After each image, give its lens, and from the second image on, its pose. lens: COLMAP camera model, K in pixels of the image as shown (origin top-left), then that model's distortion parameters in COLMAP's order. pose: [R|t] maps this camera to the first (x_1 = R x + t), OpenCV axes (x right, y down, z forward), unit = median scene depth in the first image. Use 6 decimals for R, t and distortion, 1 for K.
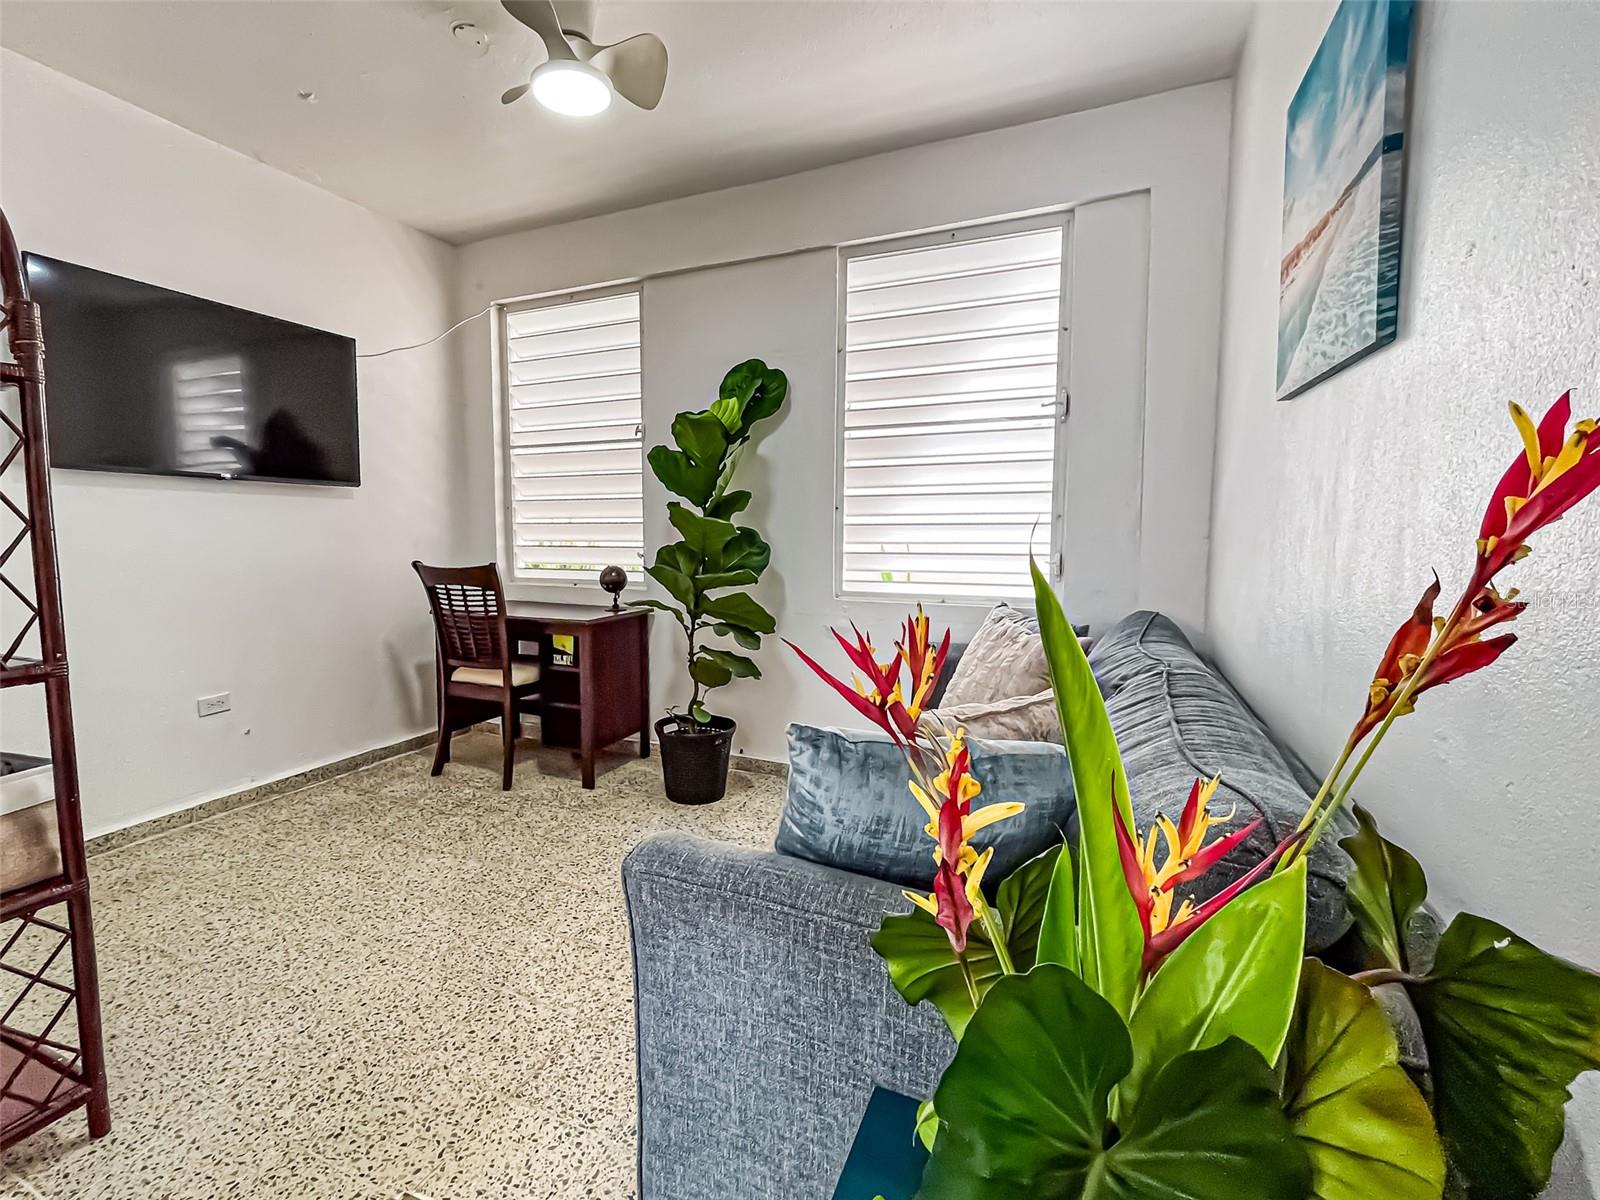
lens RADIAL K [[790.2, 0, 797.5], [0, 790.2, 606.0], [0, 0, 1]] dist [0.012996, -0.000433]
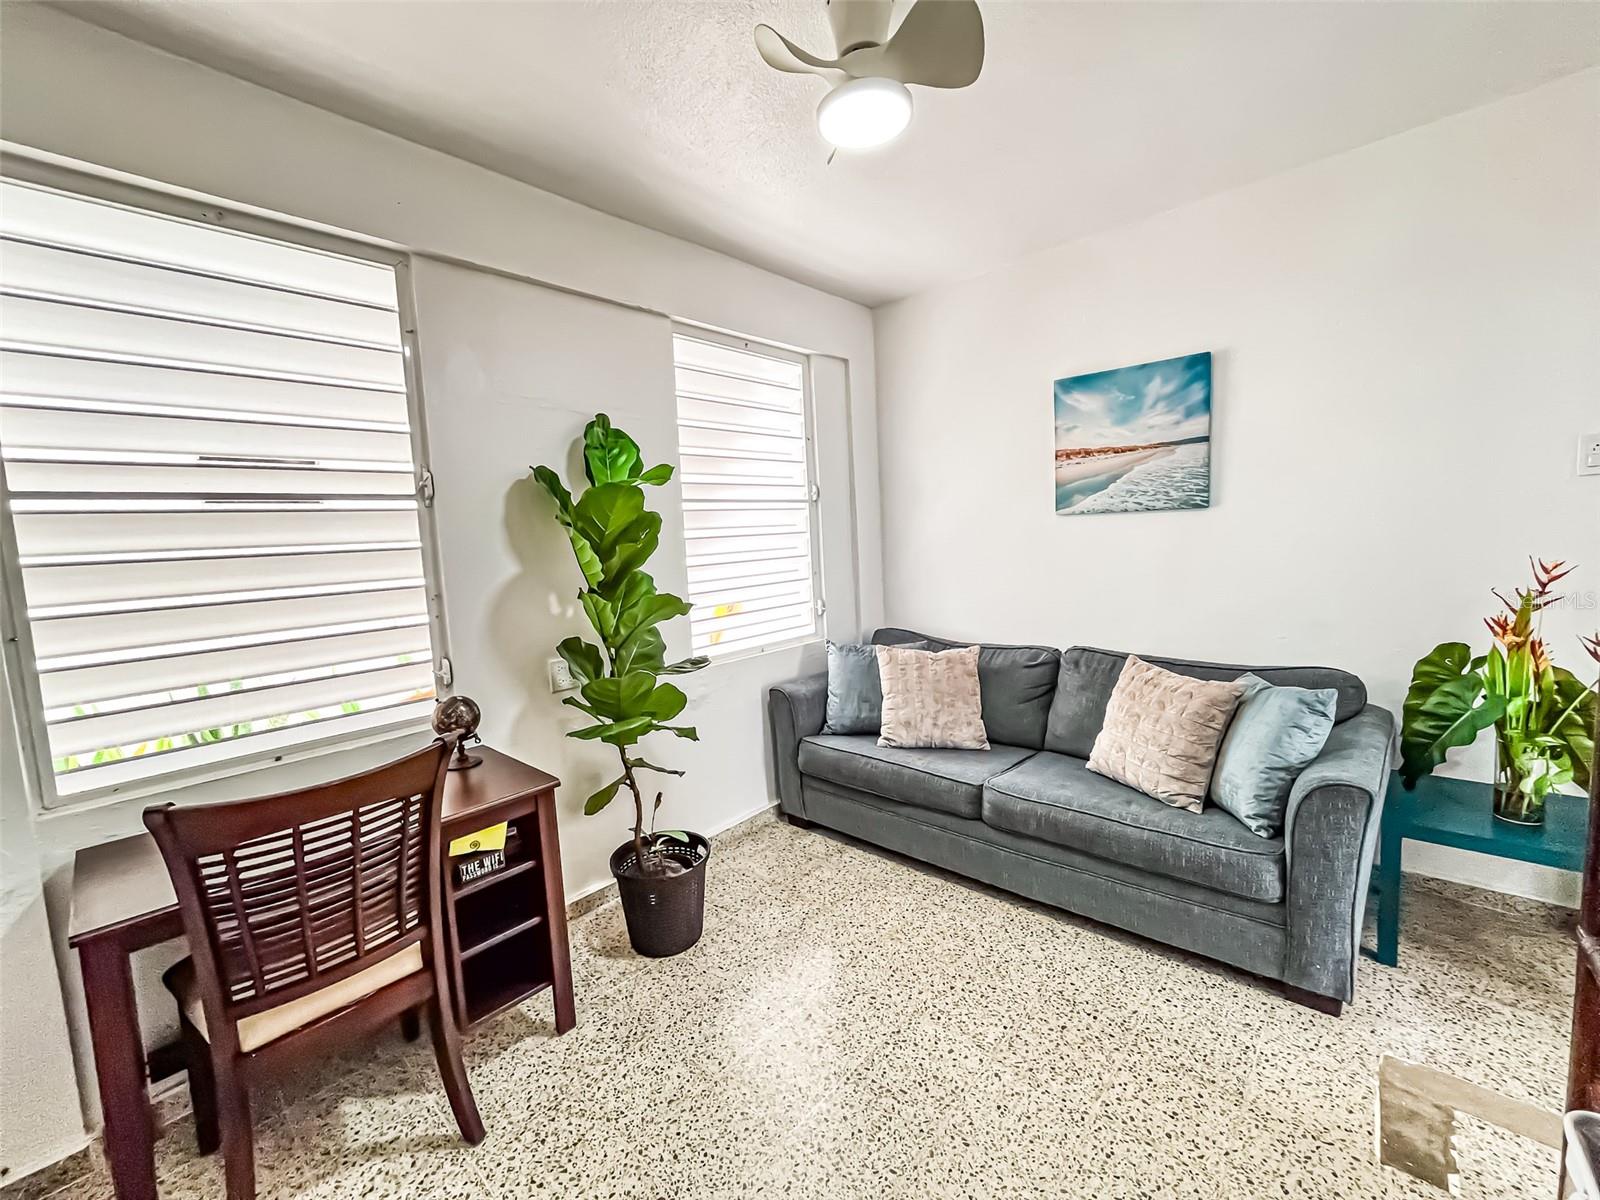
lens RADIAL K [[646.9, 0, 793.5], [0, 646.9, 596.8], [0, 0, 1]] dist [-0.003529, -0.000191]
pose [[0.297982, -0.108629, 0.948371, -0.810656], [0.138028, 0.987966, 0.069795, -0.163252], [-0.944540, 0.110104, 0.309389, 0.732527]]
